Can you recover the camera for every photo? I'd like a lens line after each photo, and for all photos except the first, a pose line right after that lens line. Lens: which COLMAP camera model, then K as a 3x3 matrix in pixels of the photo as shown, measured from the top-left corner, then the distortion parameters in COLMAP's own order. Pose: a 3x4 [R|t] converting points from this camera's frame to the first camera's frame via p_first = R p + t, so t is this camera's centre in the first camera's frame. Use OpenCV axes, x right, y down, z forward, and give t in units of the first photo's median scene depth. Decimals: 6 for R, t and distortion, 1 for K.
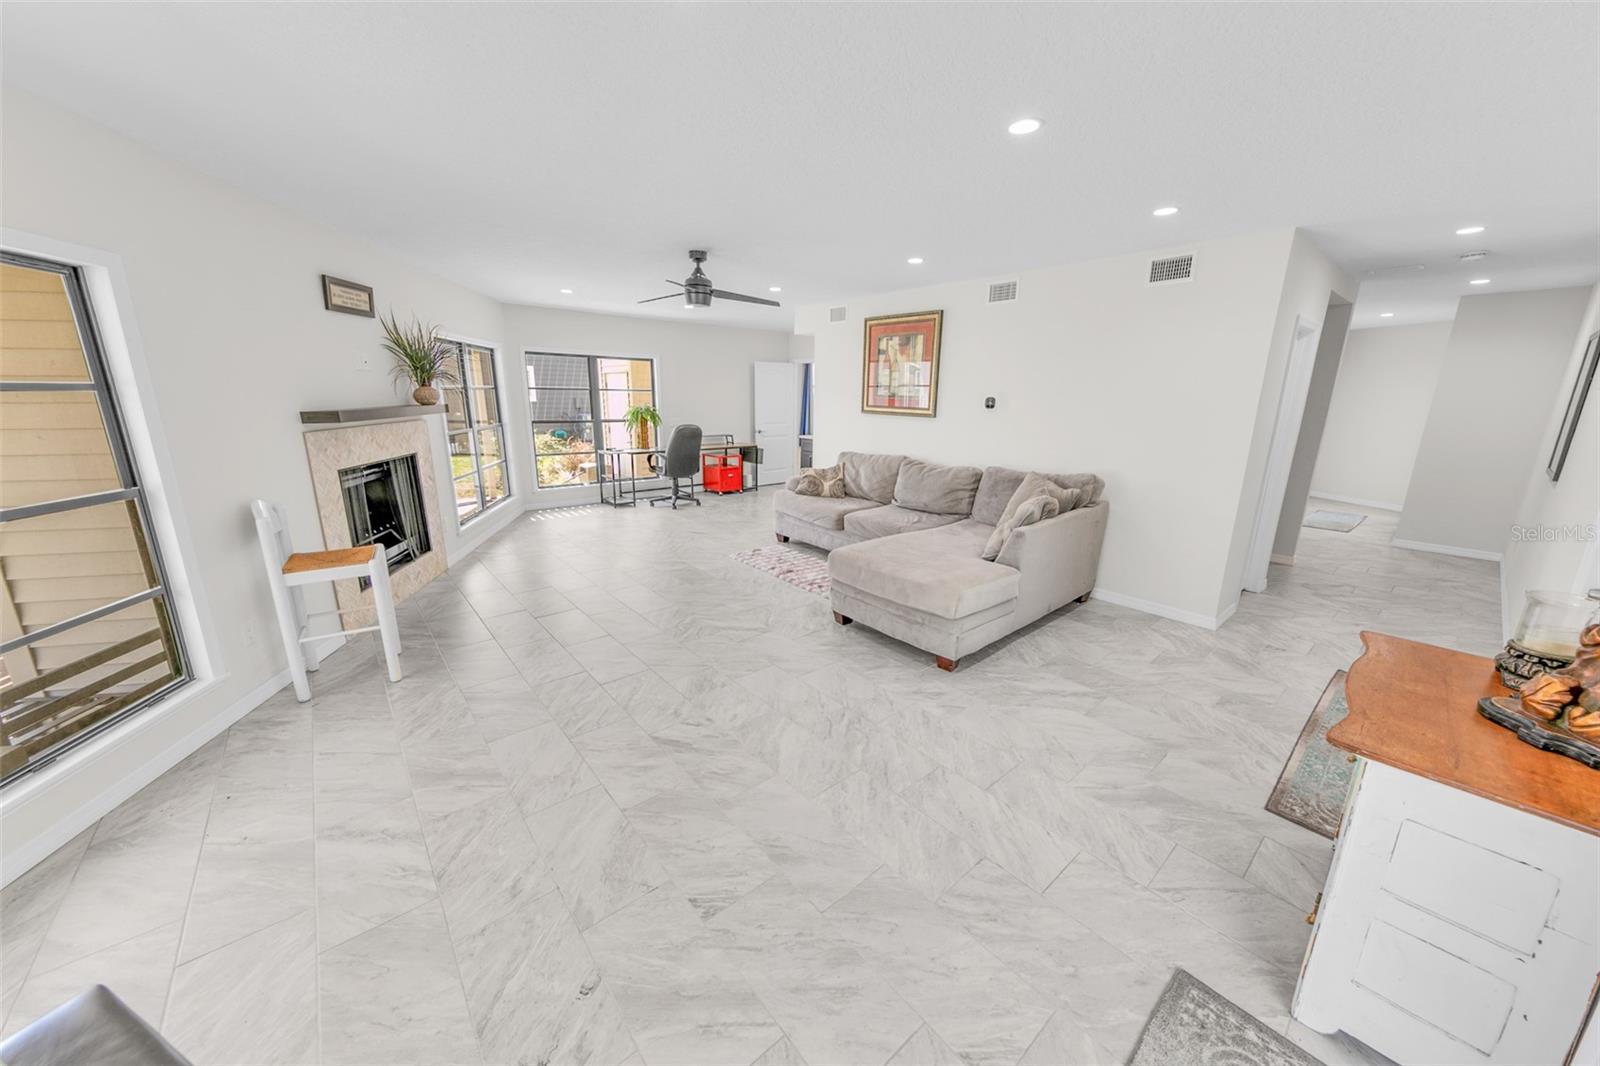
lens RADIAL K [[558.1, 0, 800.6], [0, 558.1, 528.9], [0, 0, 1]] dist [0.007654, 0.000048]
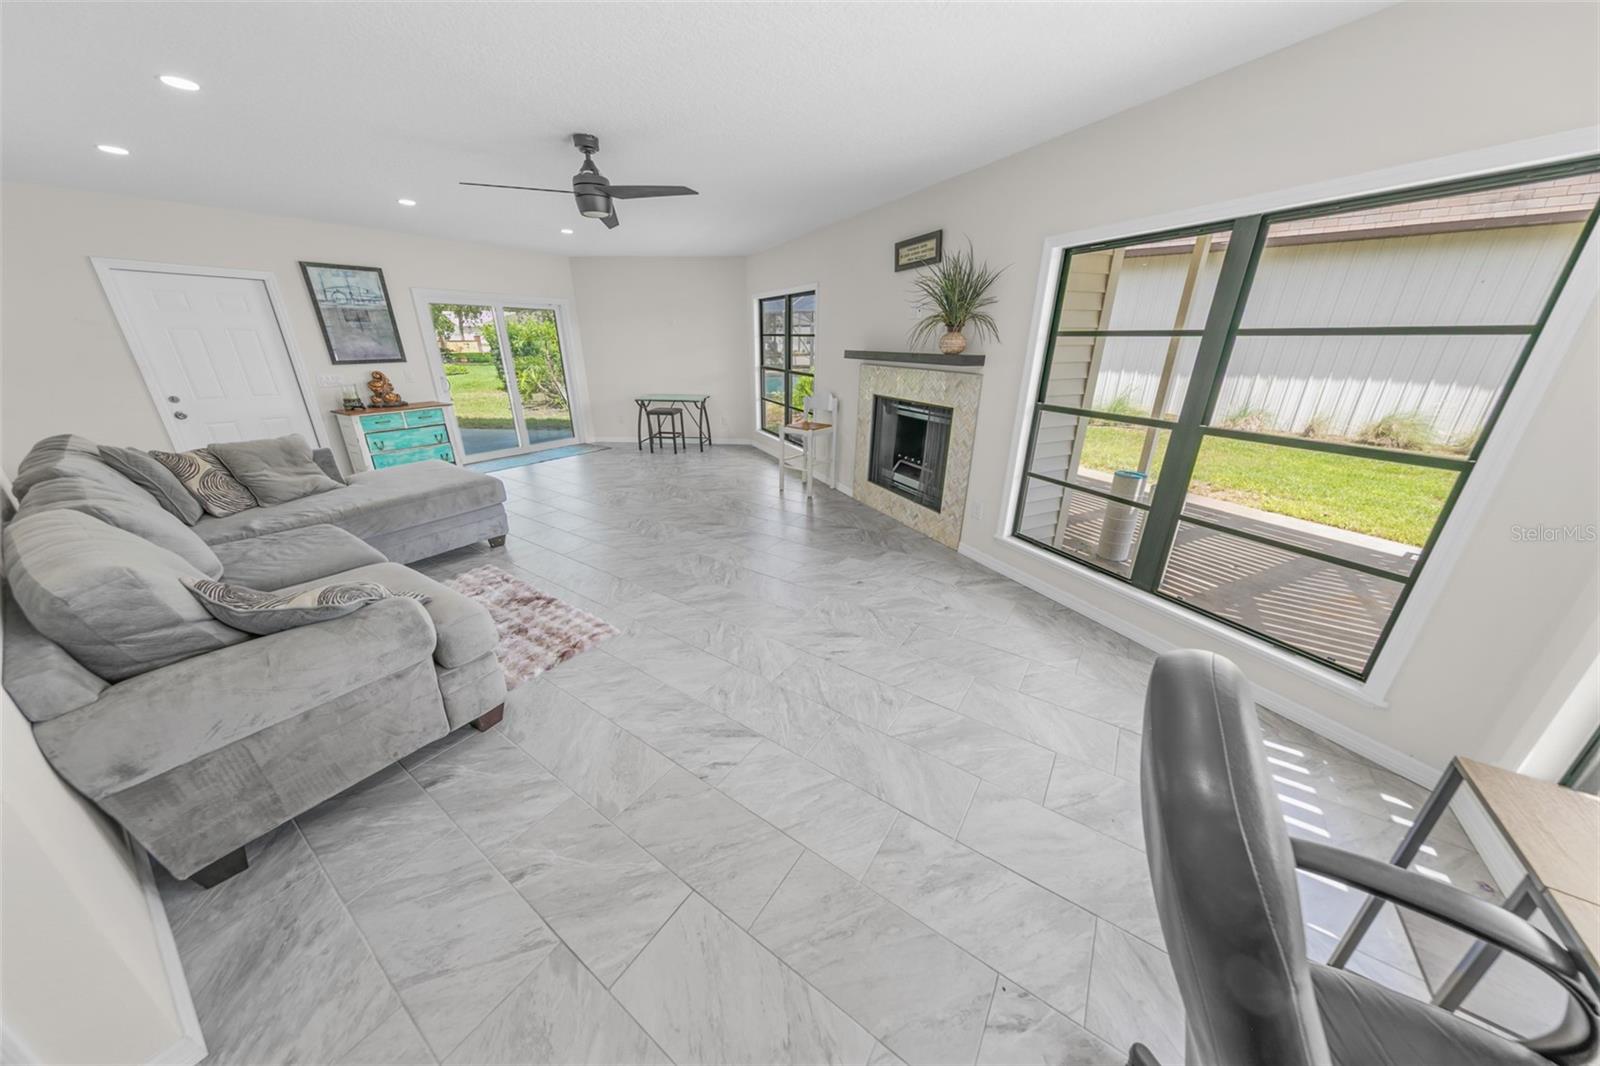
lens RADIAL K [[500.1, 0, 795.4], [0, 500.1, 529.3], [0, 0, 1]] dist [0.006521, -0.000088]
pose [[-0.962977, 0.082451, -0.256666, -0.244298], [-0.079276, 0.823376, 0.561932, -0.474535], [0.257665, 0.561475, -0.786356, 1.943966]]
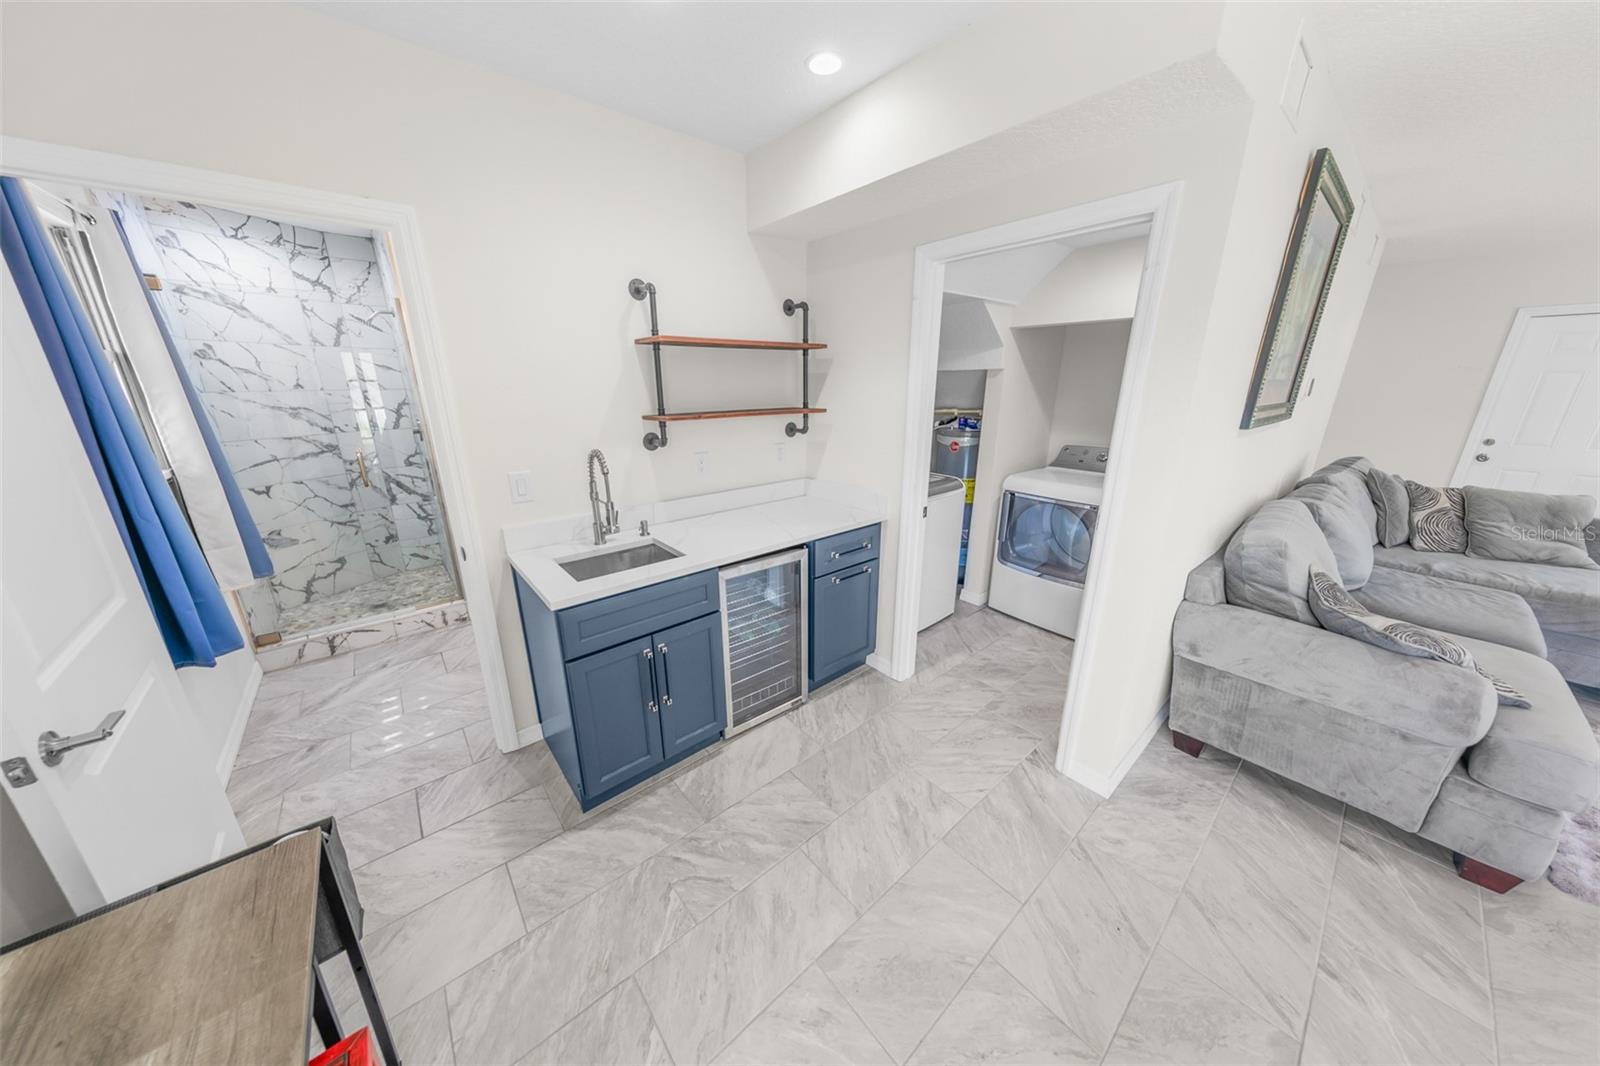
lens RADIAL K [[500.1, 0, 795.4], [0, 500.1, 529.3], [0, 0, 1]] dist [0.006521, -0.000088]
pose [[0.002590, -0.298130, 0.954522, -0.359946], [0.245968, 0.925390, 0.288363, -0.494373], [-0.969275, 0.234034, 0.075727, 1.994454]]
